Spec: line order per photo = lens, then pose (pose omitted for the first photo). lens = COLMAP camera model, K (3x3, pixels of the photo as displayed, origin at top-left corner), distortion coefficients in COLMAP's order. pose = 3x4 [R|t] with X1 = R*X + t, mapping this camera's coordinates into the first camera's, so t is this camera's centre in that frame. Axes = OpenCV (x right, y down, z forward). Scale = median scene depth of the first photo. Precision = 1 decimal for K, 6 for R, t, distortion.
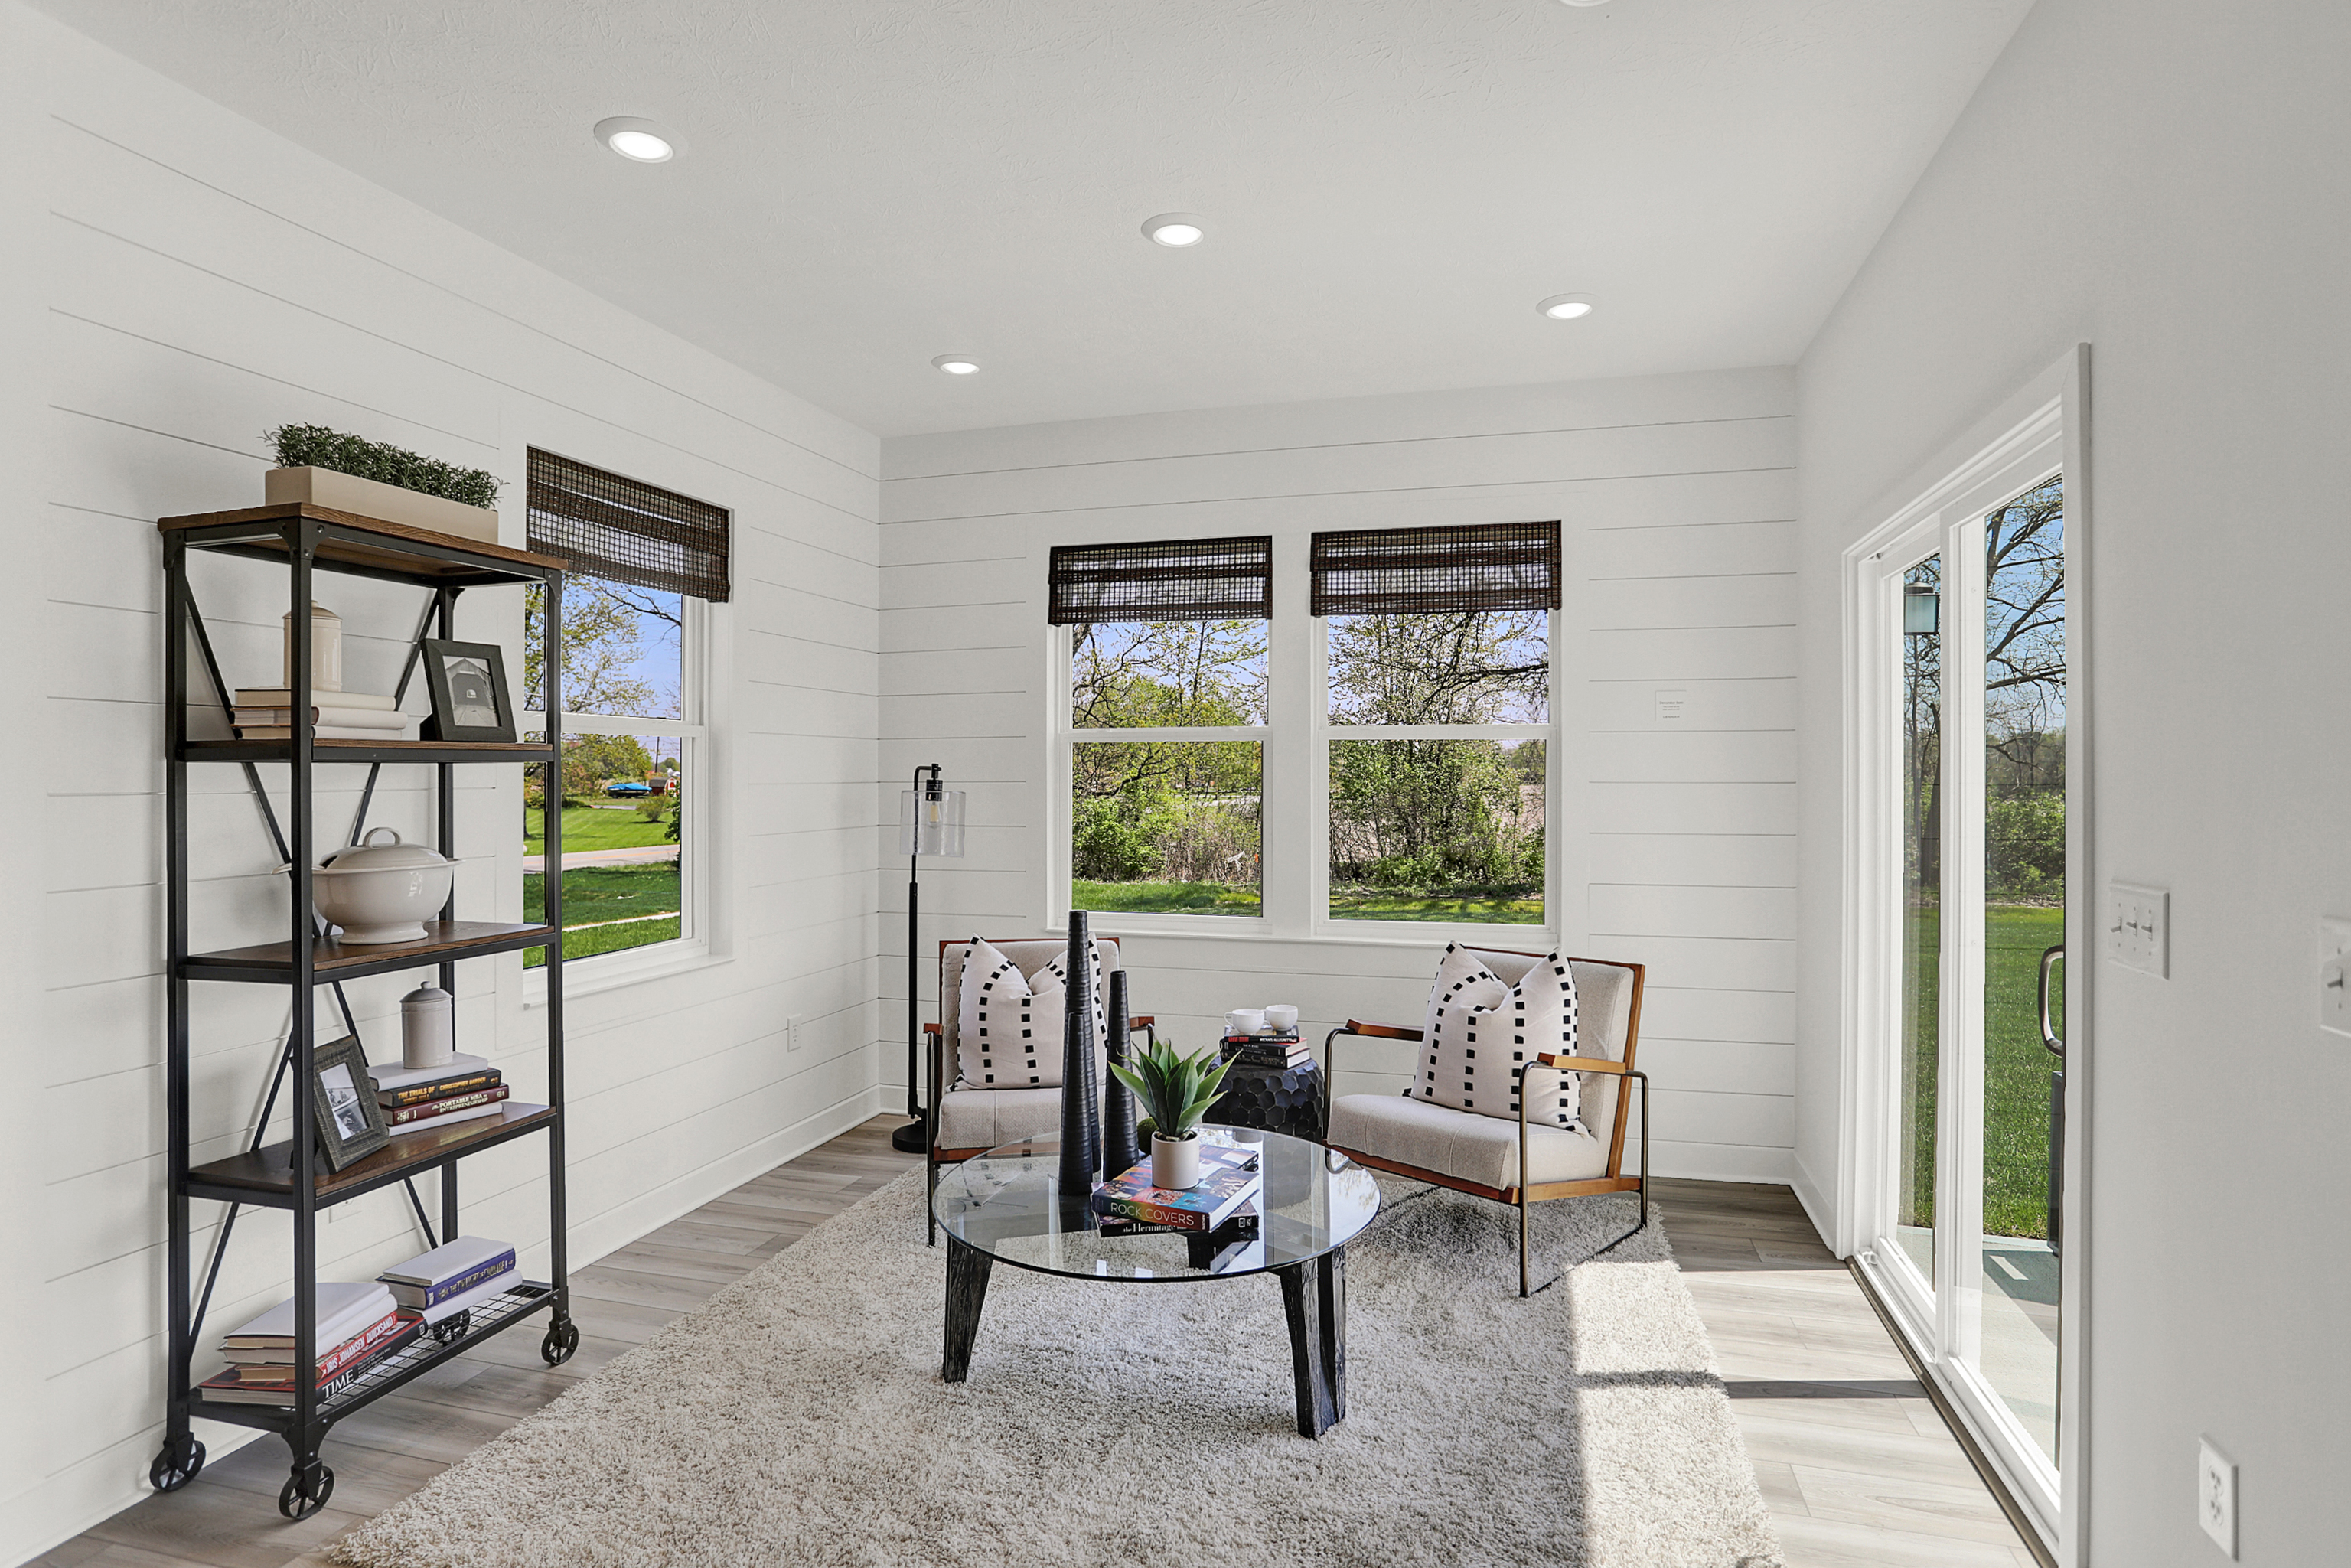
lens RADIAL K [[1193.2, 0, 1182.3], [0, 1193.2, 756.0], [0, 0, 1]] dist [-0.080163, 0.037608]
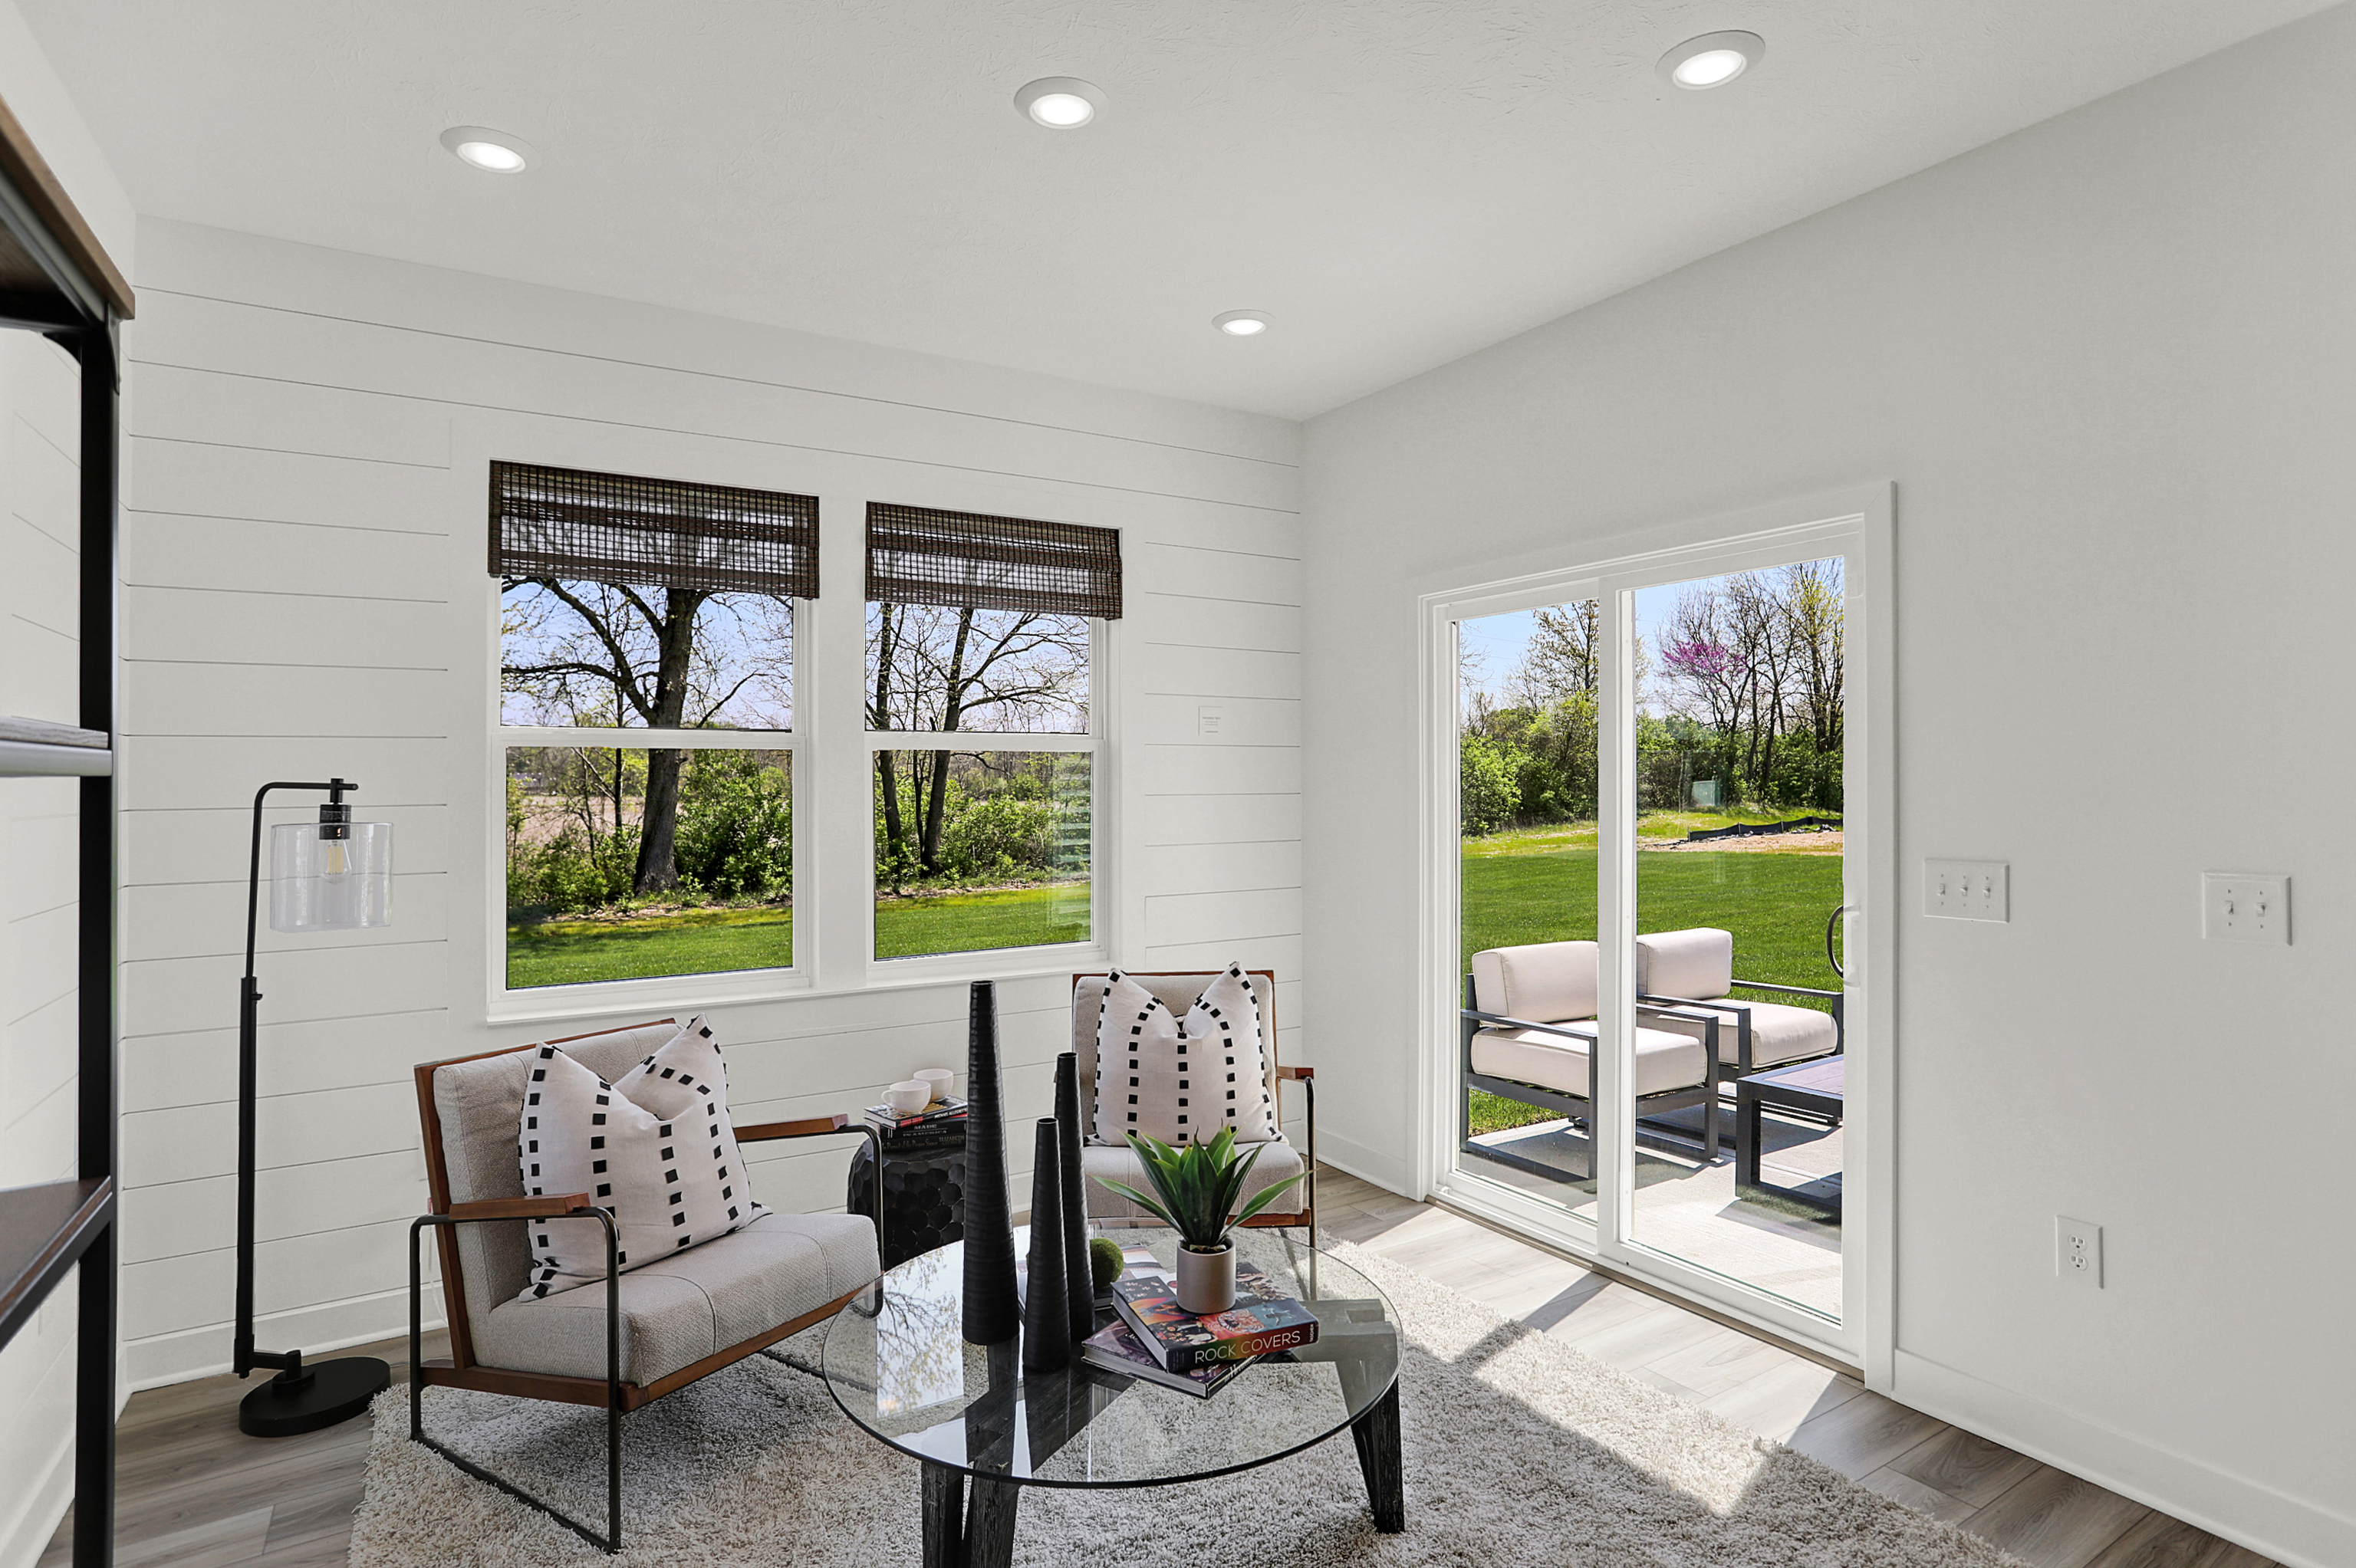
lens RADIAL K [[1195.7, 0, 1184.8], [0, 1195.7, 756.0], [0, 0, 1]] dist [-0.080163, 0.037608]
pose [[0.677850, 0.009135, 0.735144, -0.384138], [-0.006339, 0.999958, -0.006580, -0.004639], [-0.735173, -0.000199, 0.677880, 0.294821]]
